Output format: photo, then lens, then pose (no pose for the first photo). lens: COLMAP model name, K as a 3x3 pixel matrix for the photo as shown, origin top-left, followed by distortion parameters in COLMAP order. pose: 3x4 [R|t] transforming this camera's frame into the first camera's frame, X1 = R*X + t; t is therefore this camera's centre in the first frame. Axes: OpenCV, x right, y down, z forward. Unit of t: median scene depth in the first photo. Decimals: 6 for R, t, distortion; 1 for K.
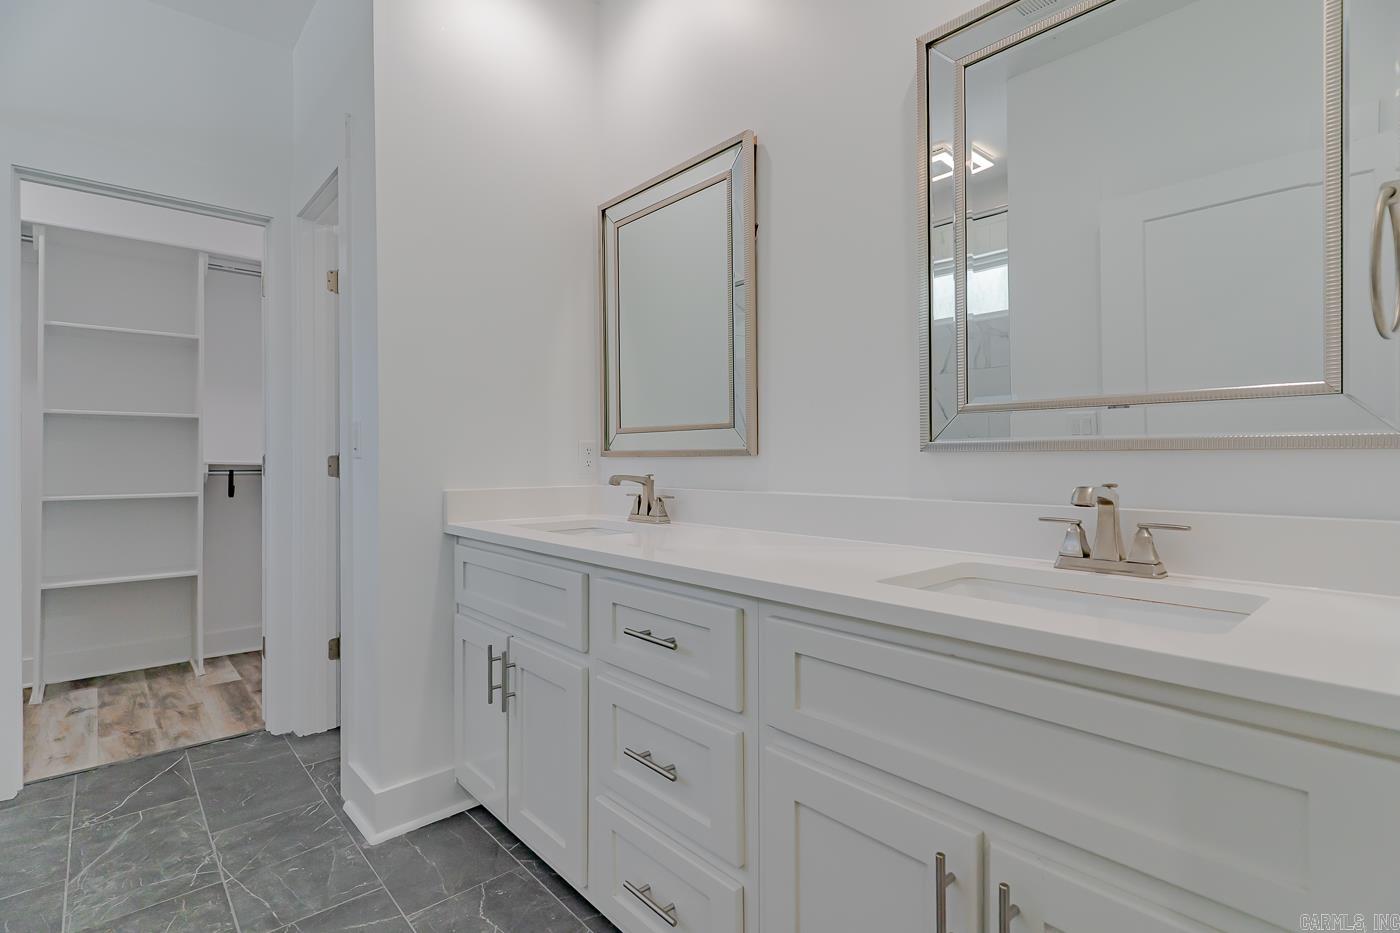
lens RADIAL K [[674.1, 0, 703.2], [0, 674.1, 464.8], [0, 0, 1]] dist [-0.000699, 0.002966]
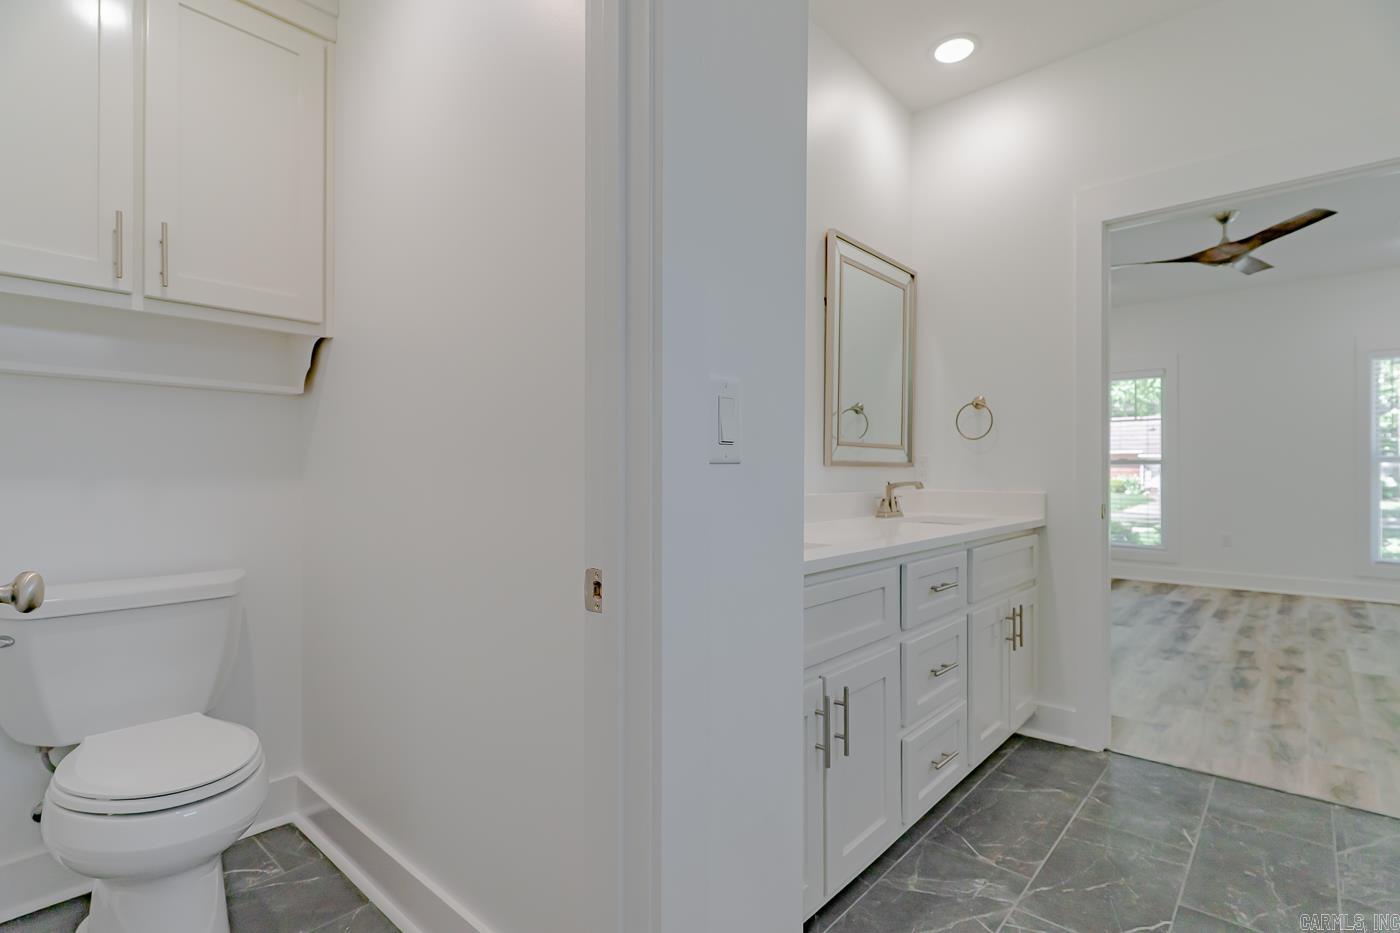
lens RADIAL K [[674.1, 0, 702.7], [0, 674.1, 468.0], [0, 0, 1]] dist [-0.000699, 0.002966]
pose [[-0.108790, -0.002811, 0.994061, -1.303300], [-0.003982, 0.999989, 0.002392, -0.013128], [-0.994057, -0.003698, -0.108800, 1.452722]]
